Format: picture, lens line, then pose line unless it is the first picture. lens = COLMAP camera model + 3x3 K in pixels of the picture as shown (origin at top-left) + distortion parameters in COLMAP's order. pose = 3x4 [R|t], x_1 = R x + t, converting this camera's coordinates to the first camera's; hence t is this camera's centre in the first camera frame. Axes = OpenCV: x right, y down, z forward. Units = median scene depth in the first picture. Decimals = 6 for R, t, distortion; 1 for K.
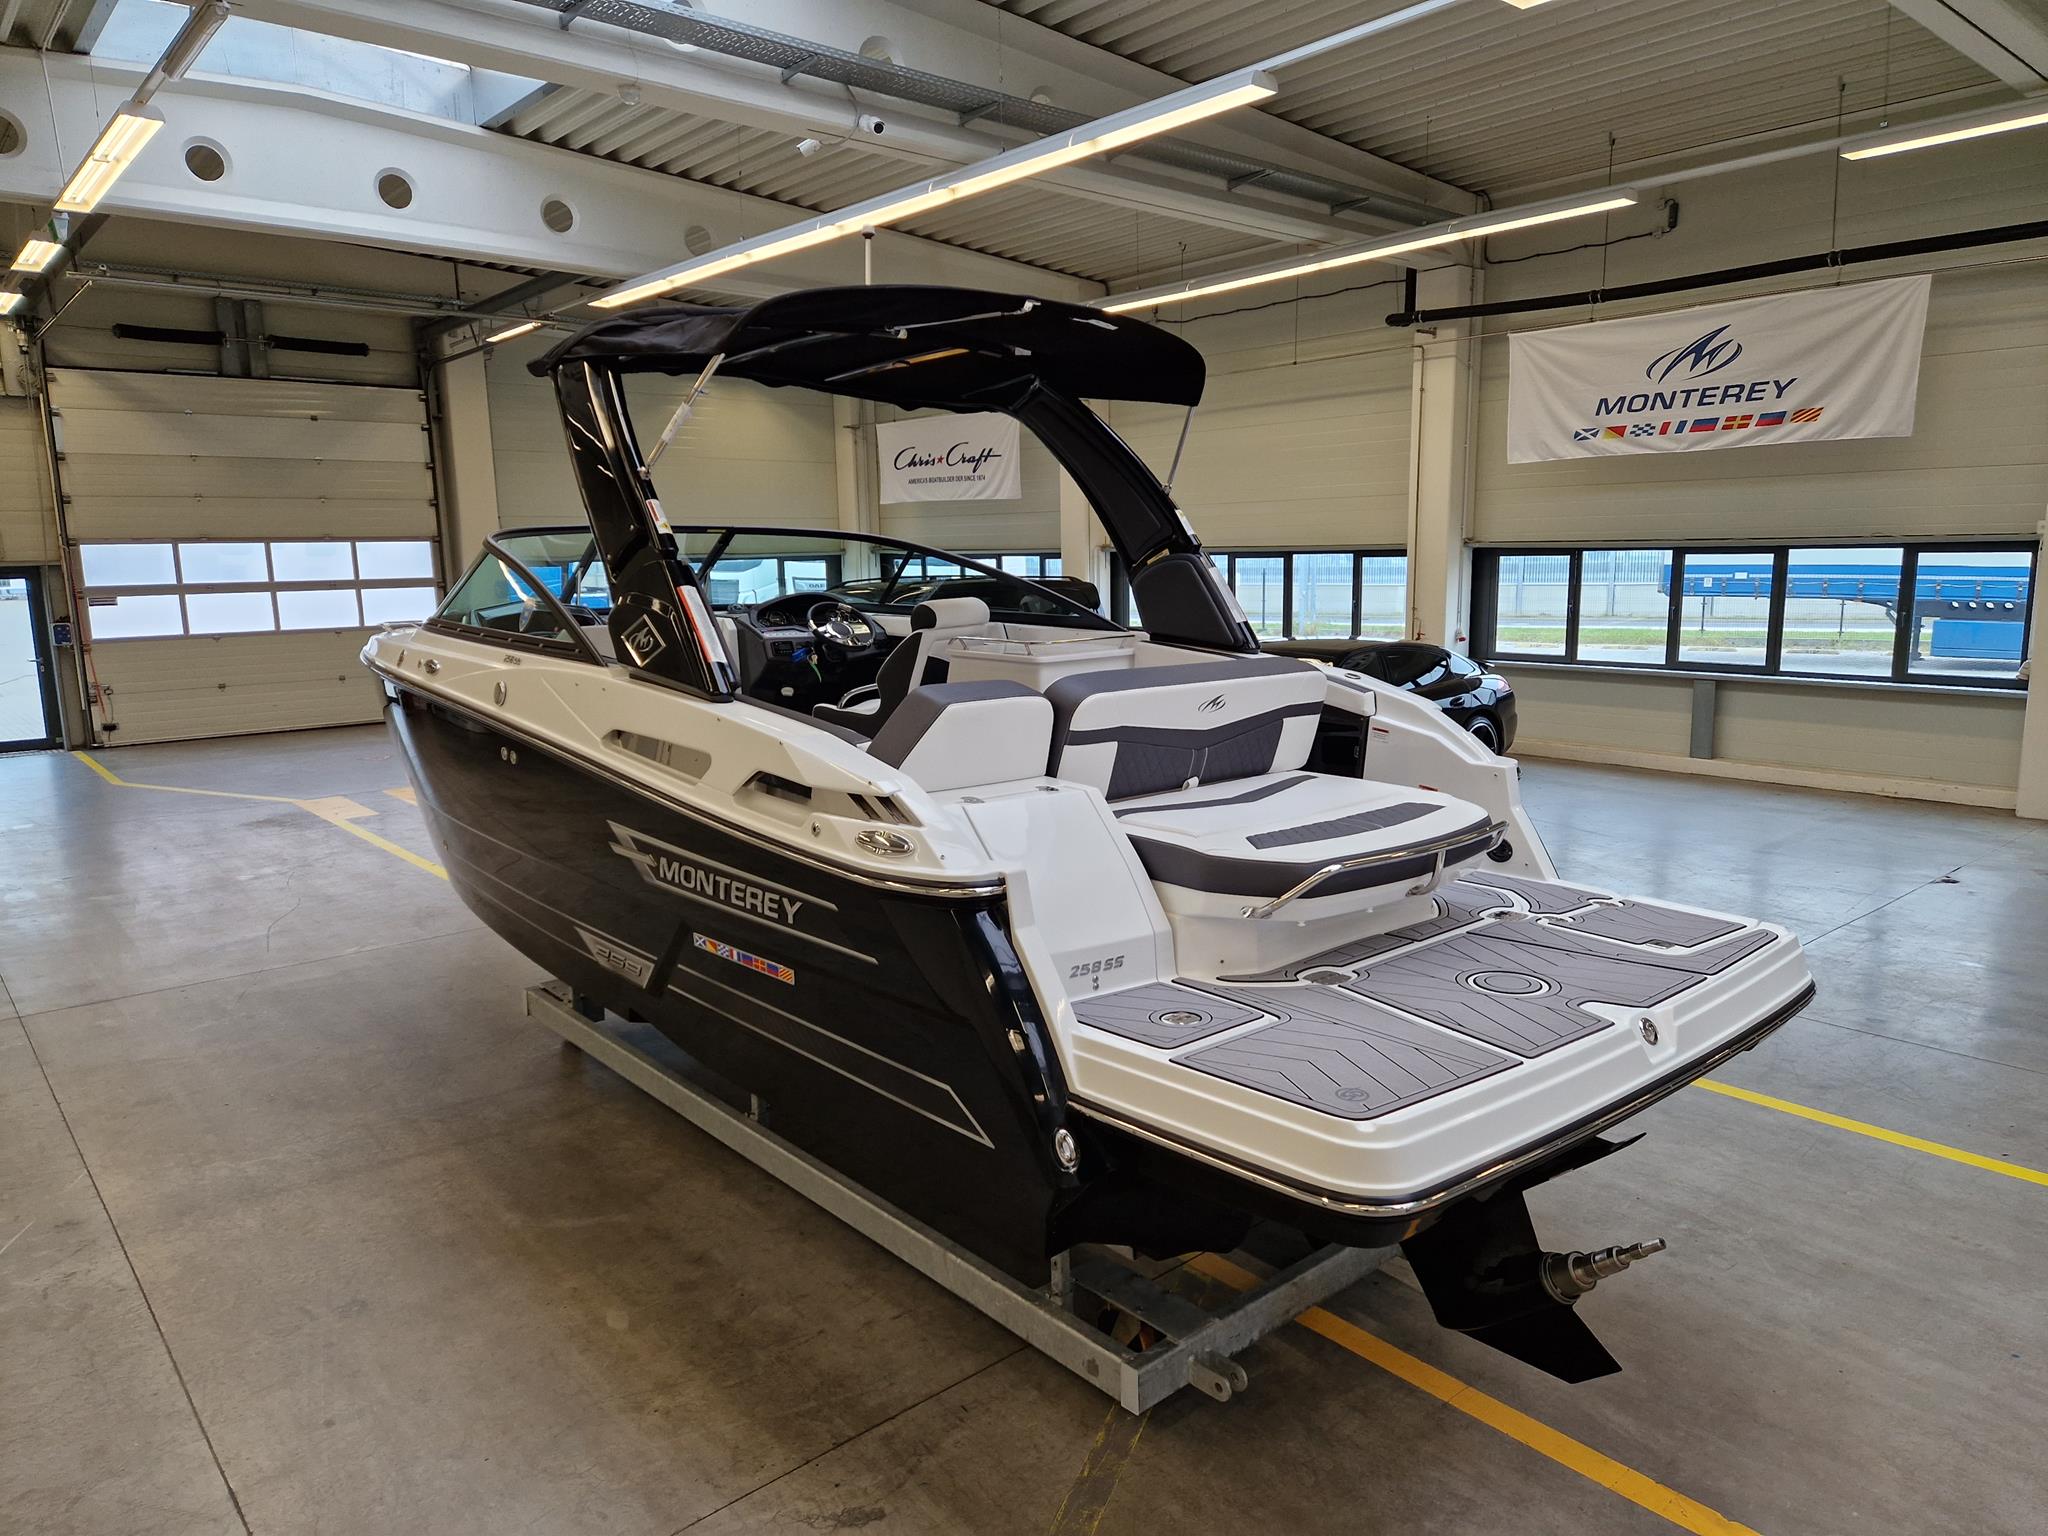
lens RADIAL K [[1360.0, 0, 1060.4], [0, 1360.0, 768.1], [0, 0, 1]] dist [0.073638, -0.060284]
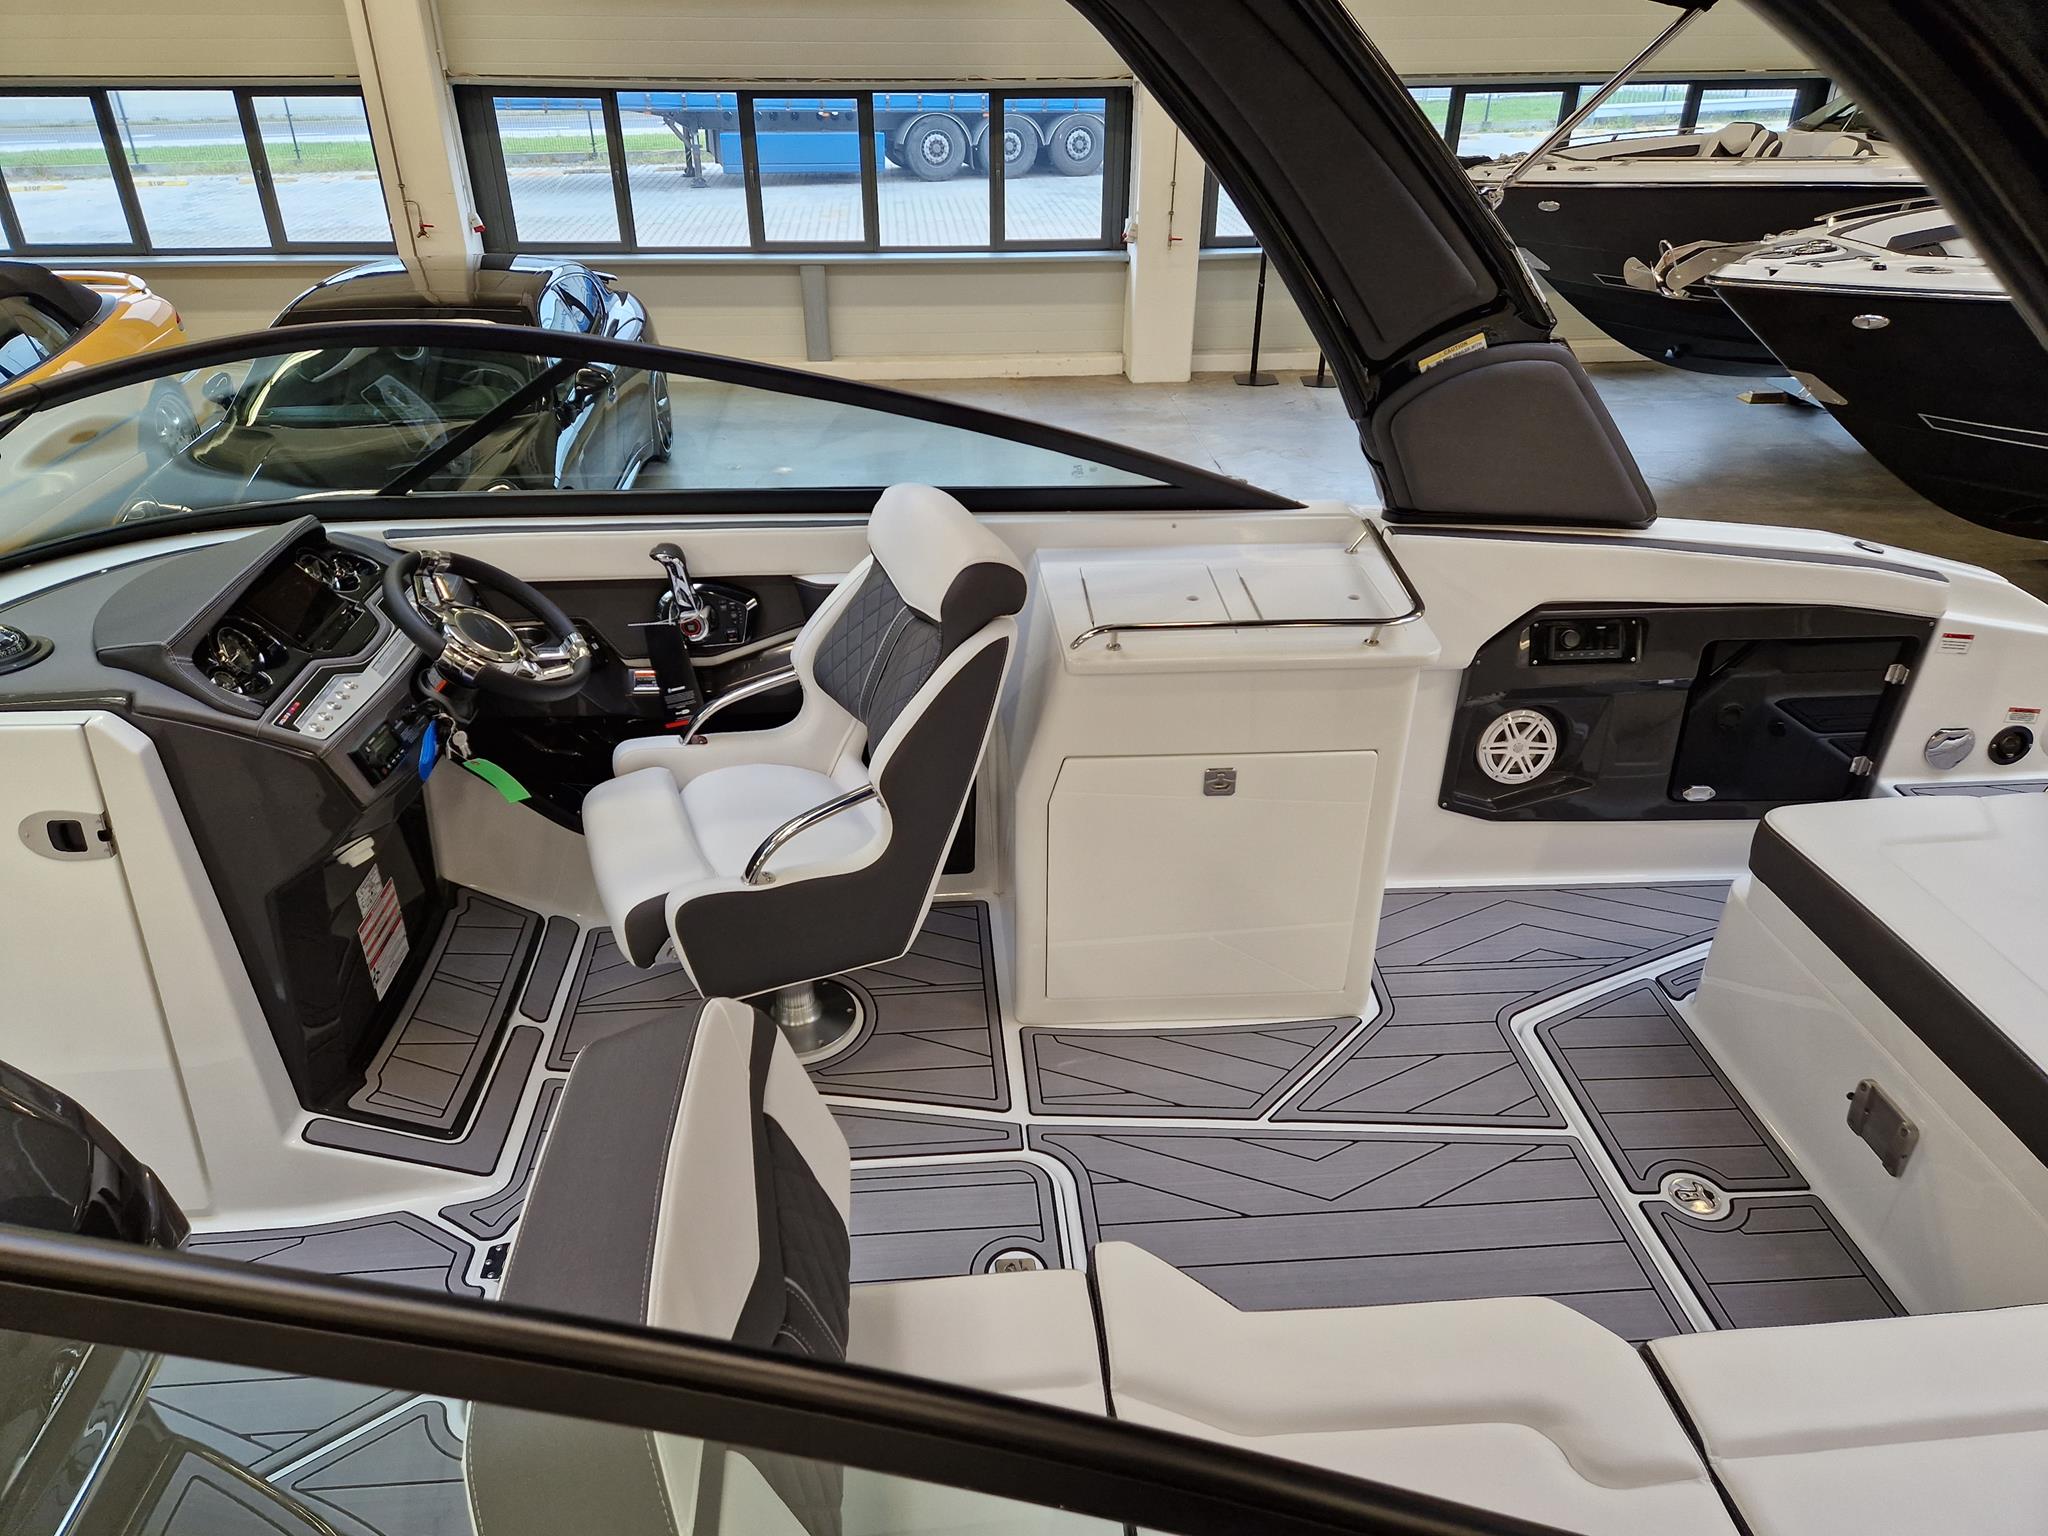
lens RADIAL K [[1362.4, 0, 1024.0], [0, 1362.4, 768.0], [0, 0, 1]] dist [0.065055, -0.059628]
pose [[0.598654, -0.378396, 0.705996, -0.175265], [0.117147, 0.913268, 0.390152, -0.098593], [-0.792395, -0.150861, 0.591060, 0.357188]]
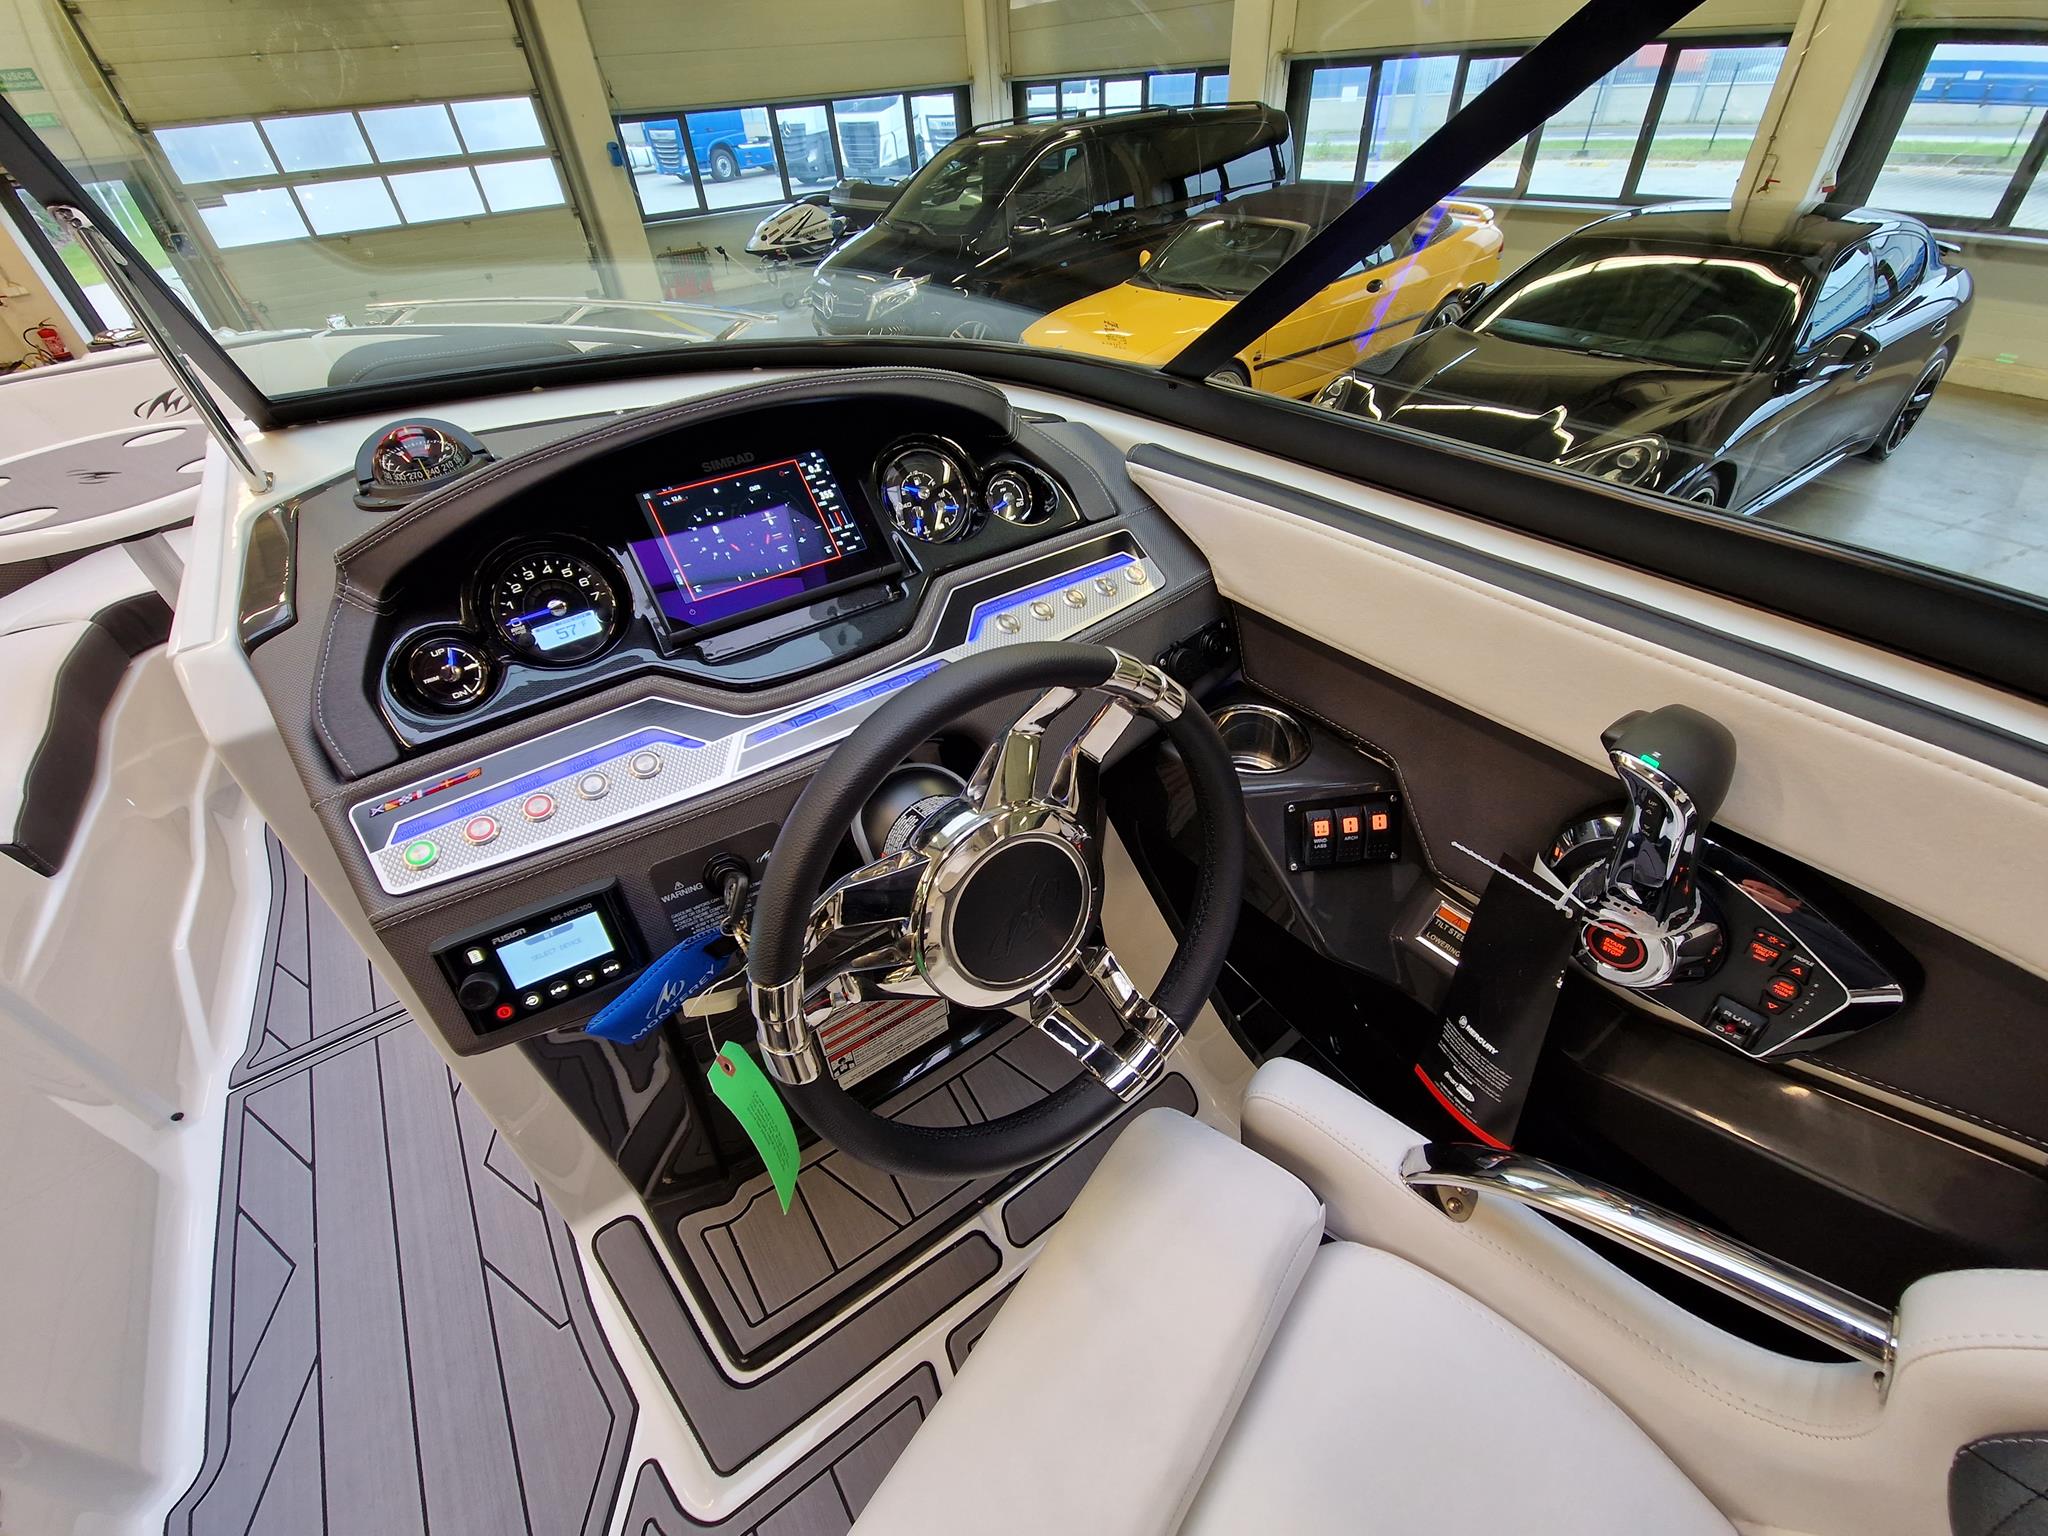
lens RADIAL K [[830.1, 0, 1020.8], [0, 830.1, 778.7], [0, 0, 1]] dist [0.009572, -0.008684]
pose [[0.992429, 0.038176, -0.116733, -0.076885], [0.027604, 0.856814, 0.514887, -0.073645], [0.119675, -0.514211, 0.849273, 0.487043]]
